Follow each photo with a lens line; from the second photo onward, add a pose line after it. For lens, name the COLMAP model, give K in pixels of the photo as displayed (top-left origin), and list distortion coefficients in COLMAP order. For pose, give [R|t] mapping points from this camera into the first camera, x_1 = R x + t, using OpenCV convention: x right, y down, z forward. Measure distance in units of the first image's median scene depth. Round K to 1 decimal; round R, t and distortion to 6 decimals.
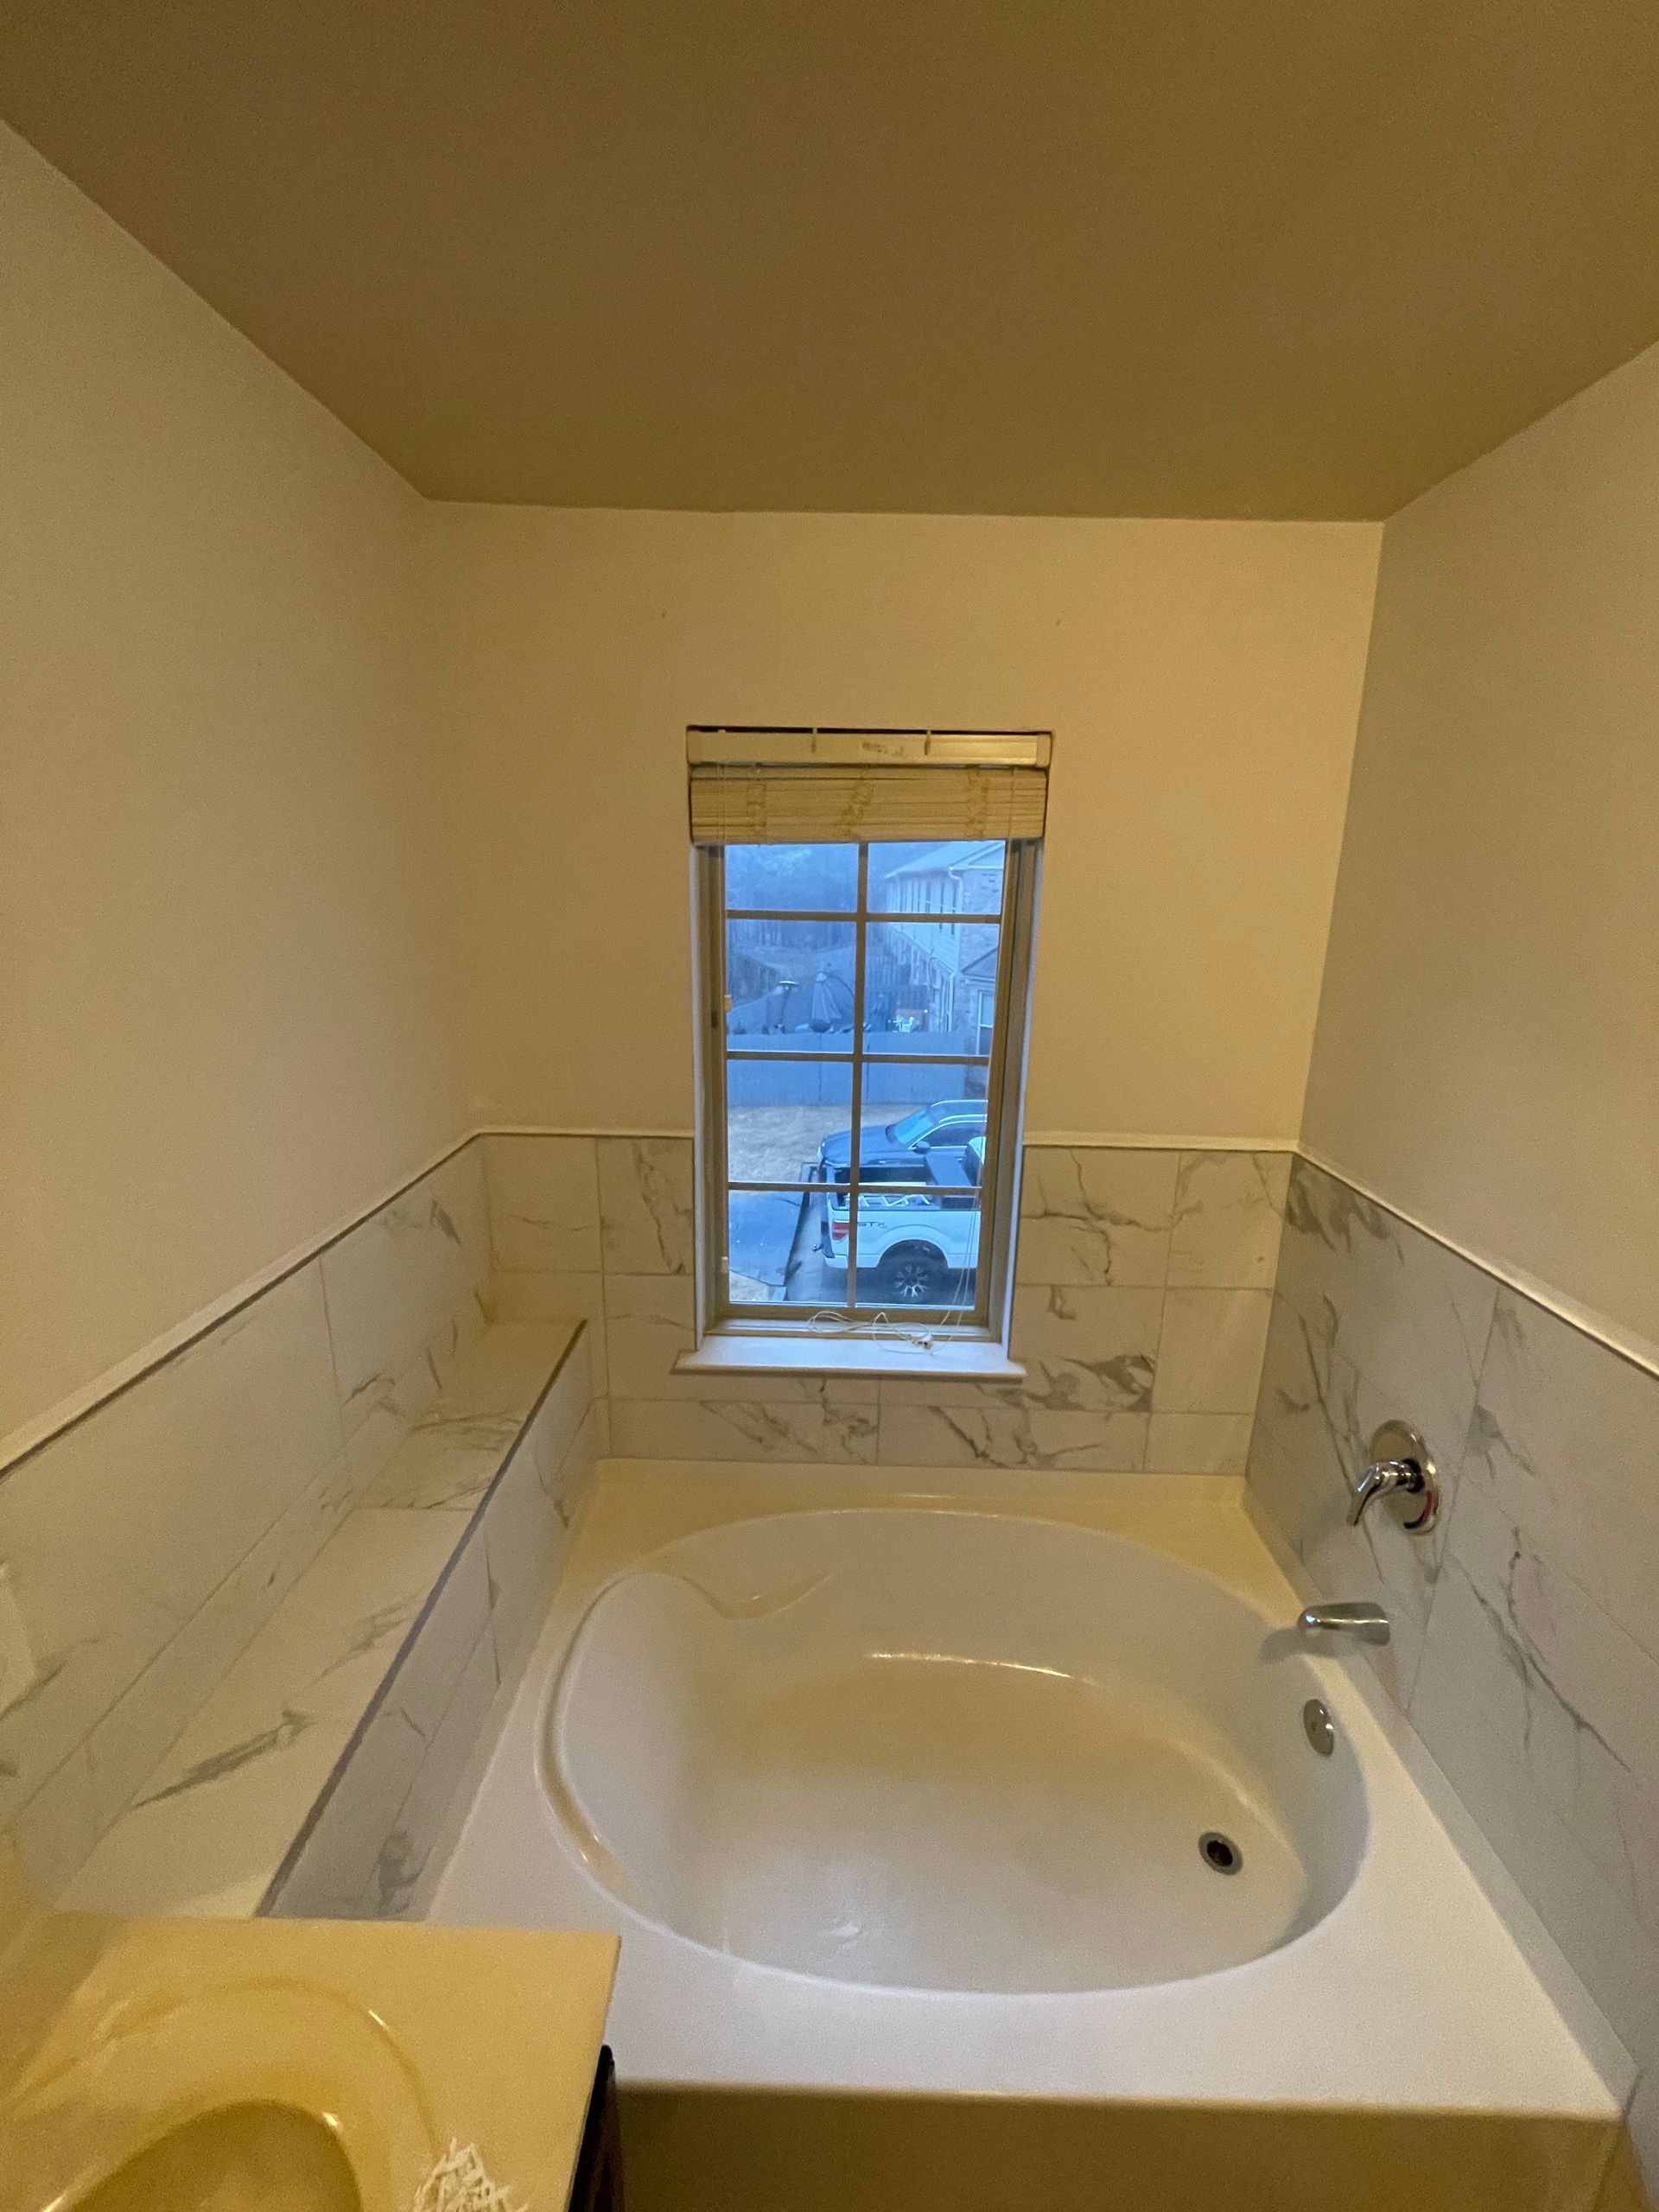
lens RADIAL K [[900.0, 0, 835.6], [0, 900.0, 1103.6], [0, 0, 1]] dist [-0.002993, 0.000028]
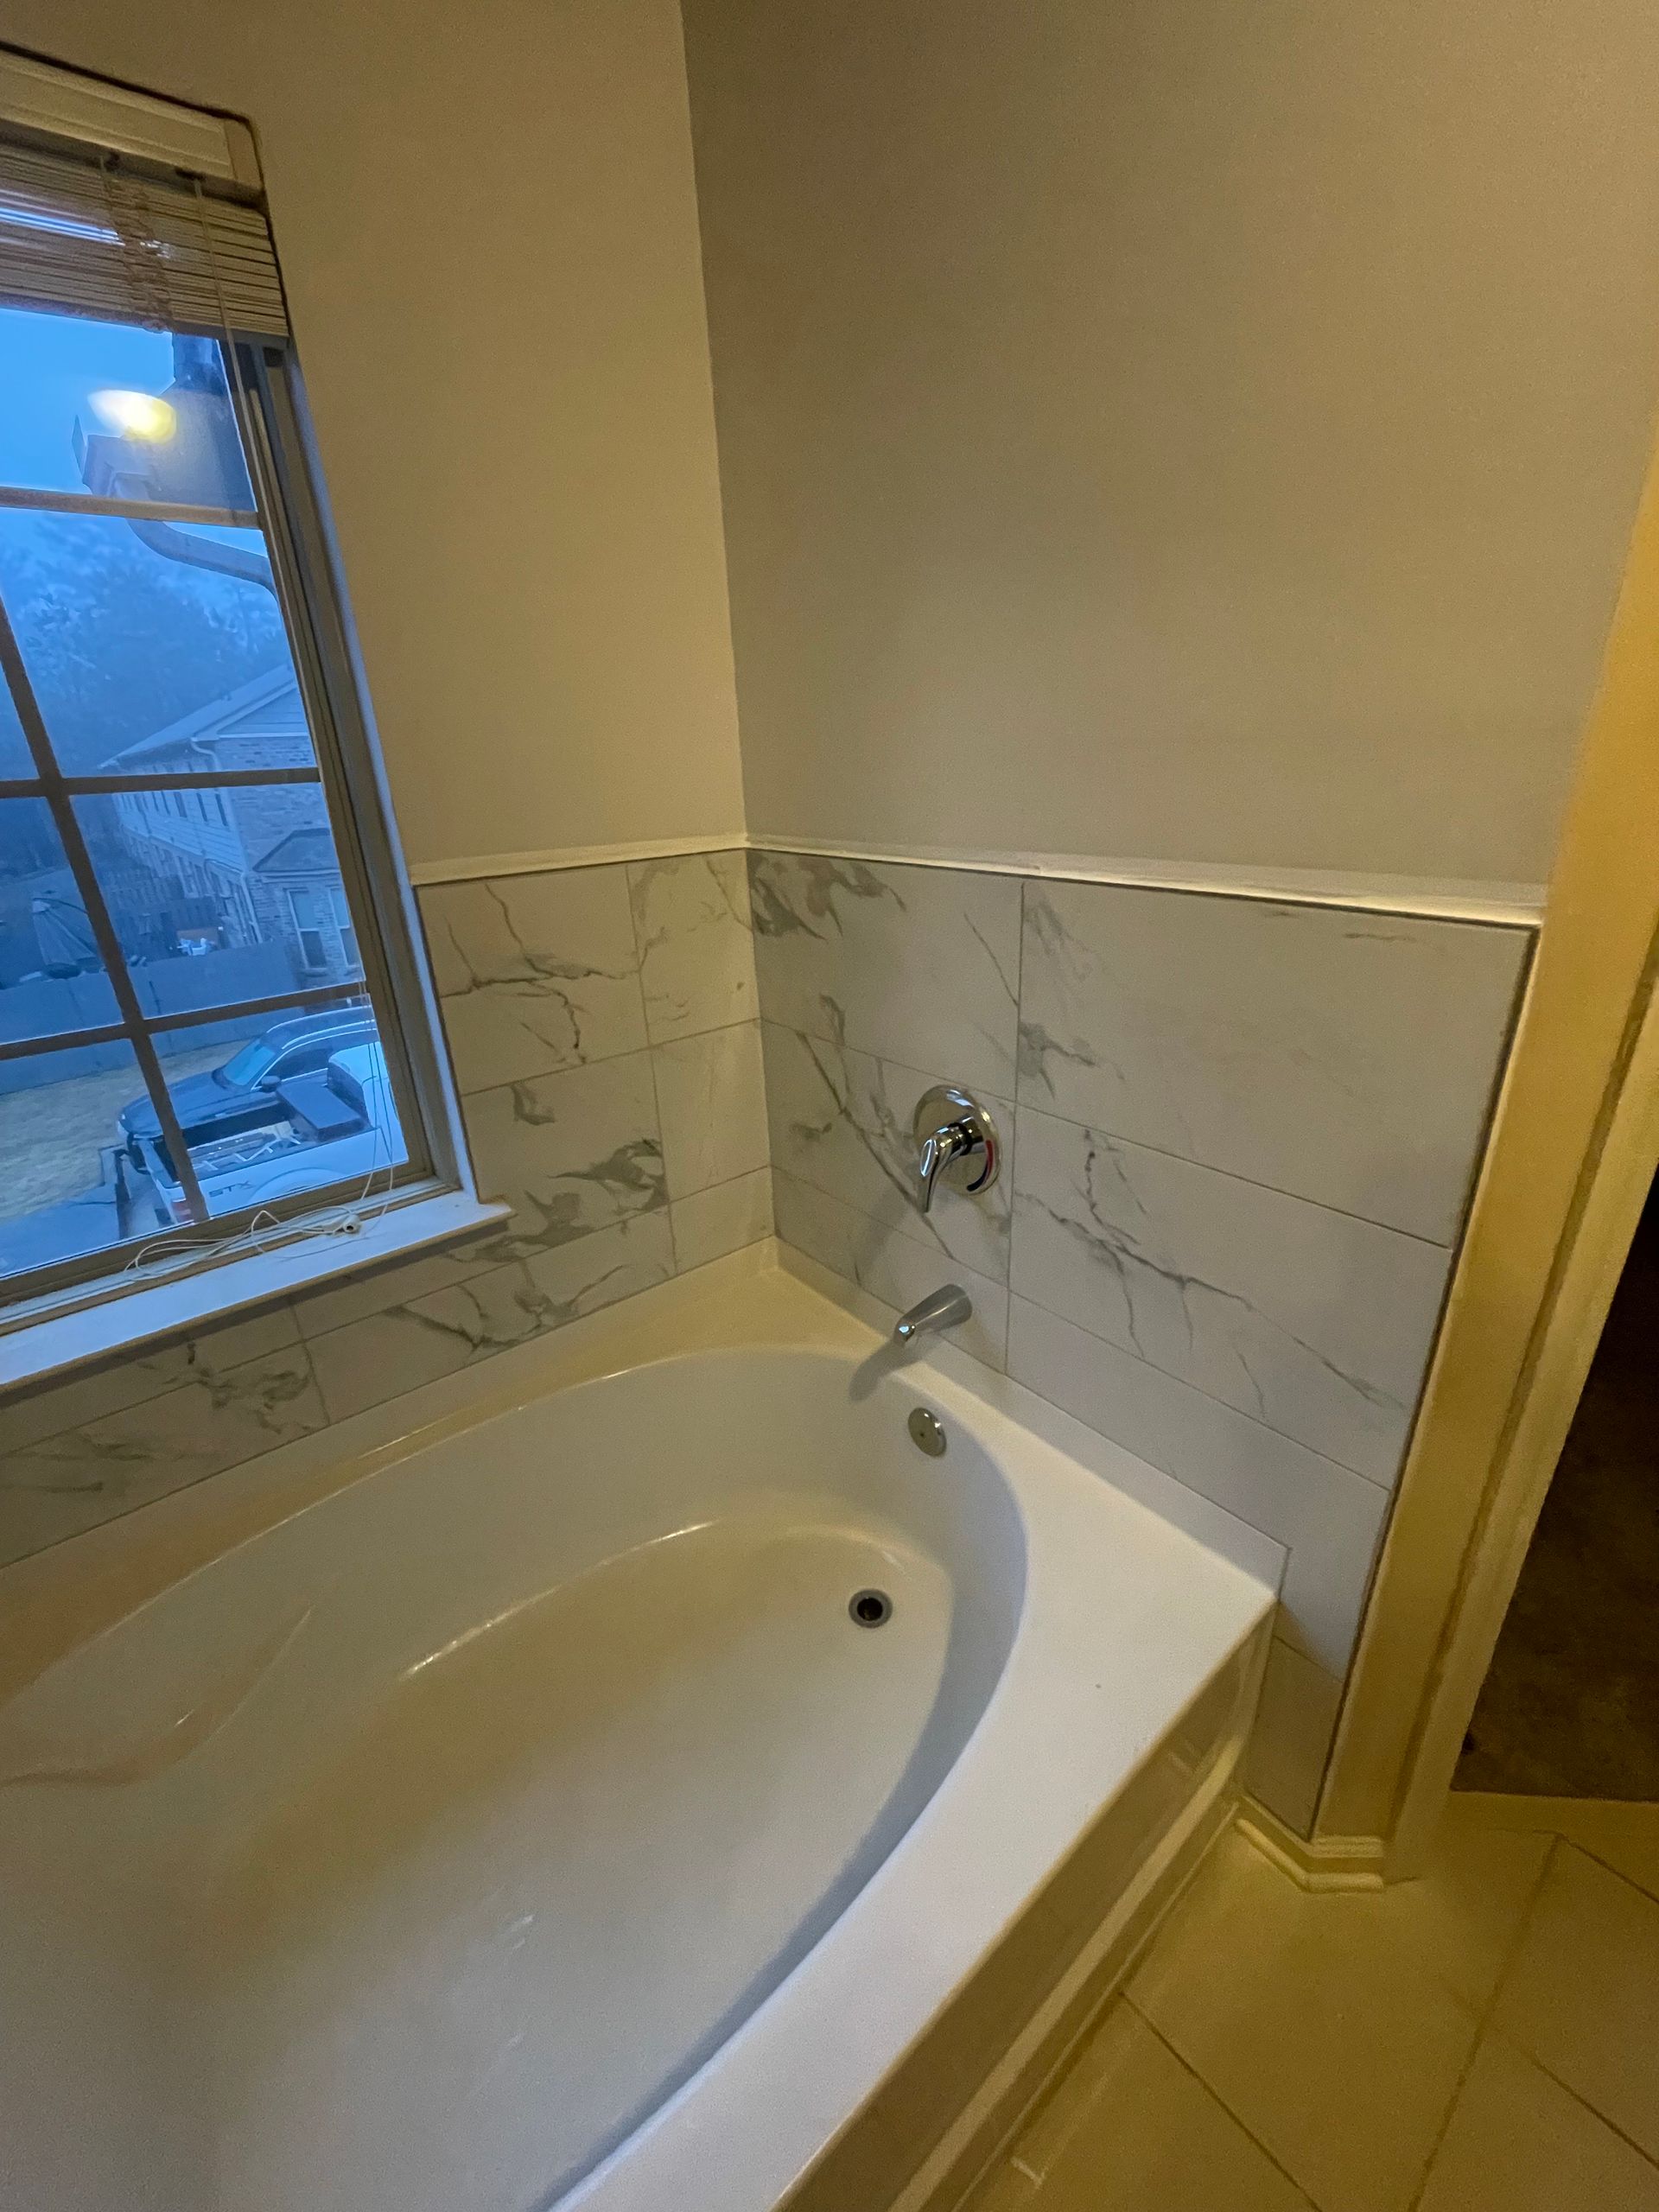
lens RADIAL K [[900.0, 0, 835.6], [0, 900.0, 1103.6], [0, 0, 1]] dist [-0.002993, 0.000028]
pose [[0.757420, -0.288536, 0.585715, 0.009733], [0.213713, 0.957201, 0.195174, 0.134785], [-0.616962, -0.022654, 0.786667, 0.275013]]
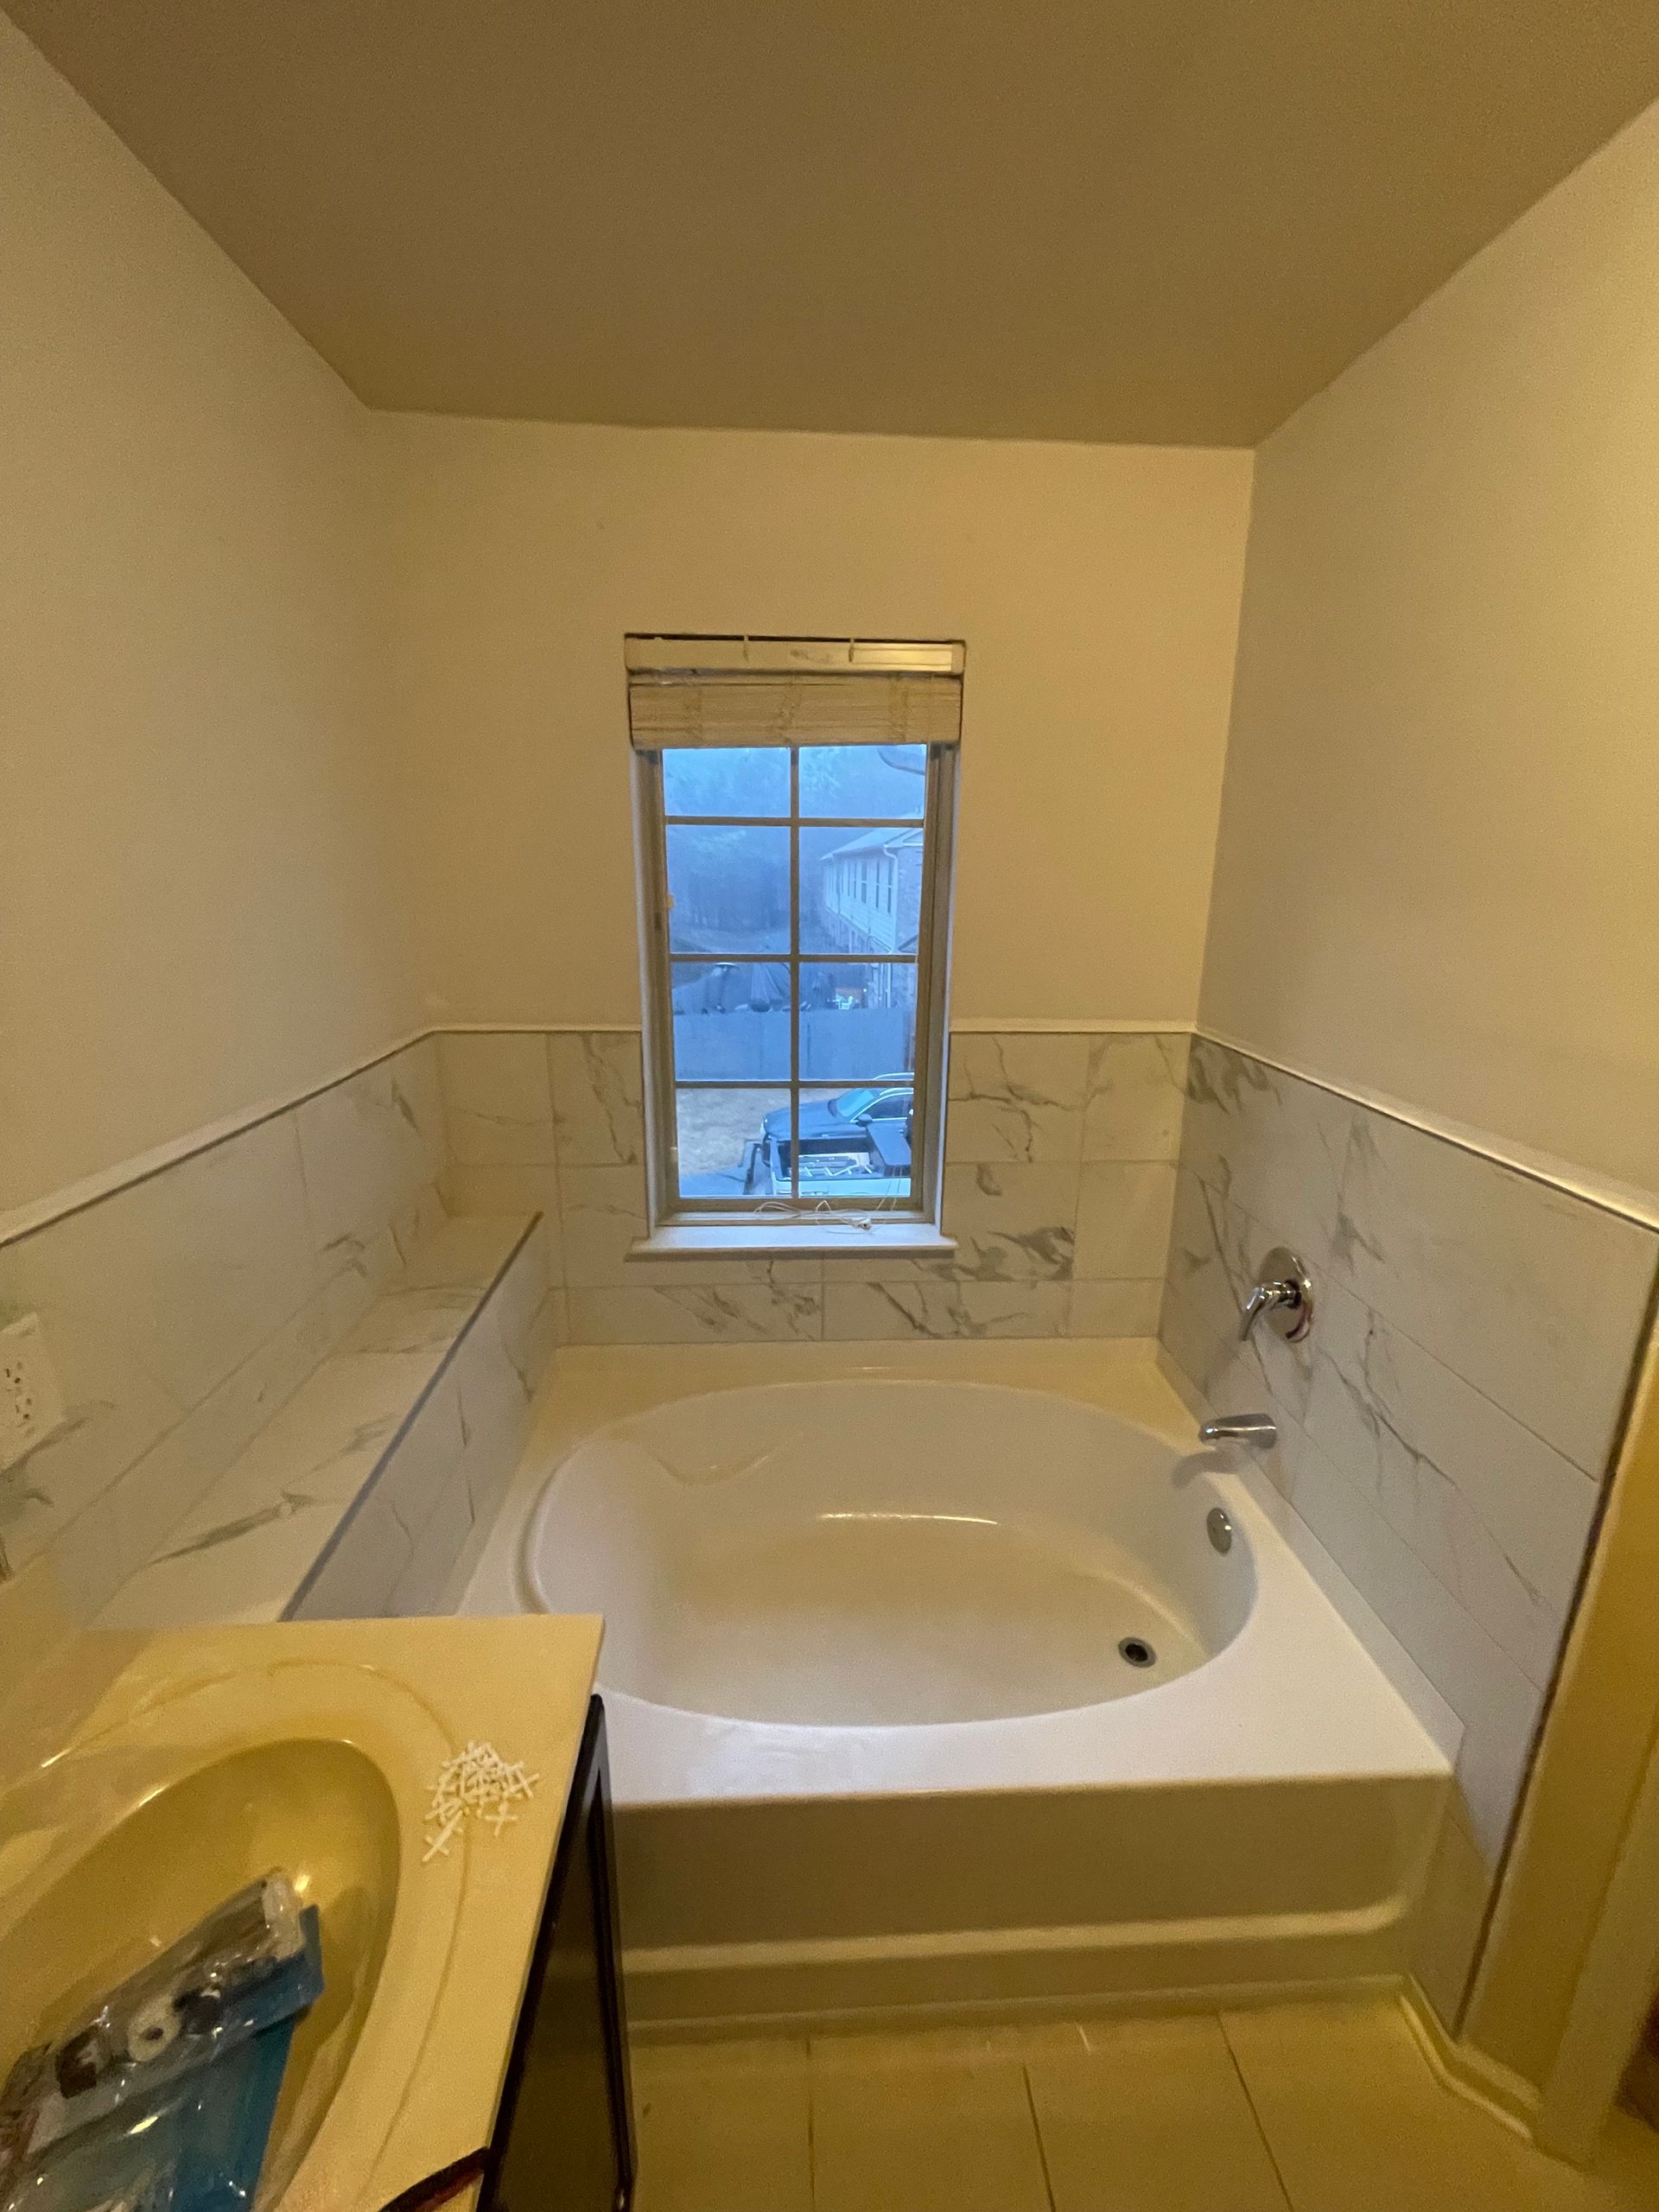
lens RADIAL K [[900.0, 0, 835.6], [0, 900.0, 1103.6], [0, 0, 1]] dist [-0.002993, 0.000028]
pose [[0.997612, -0.026178, 0.063909, 0.000370], [0.025210, 0.999556, 0.015909, 0.110370], [-0.064297, -0.014260, 0.997829, -0.072583]]
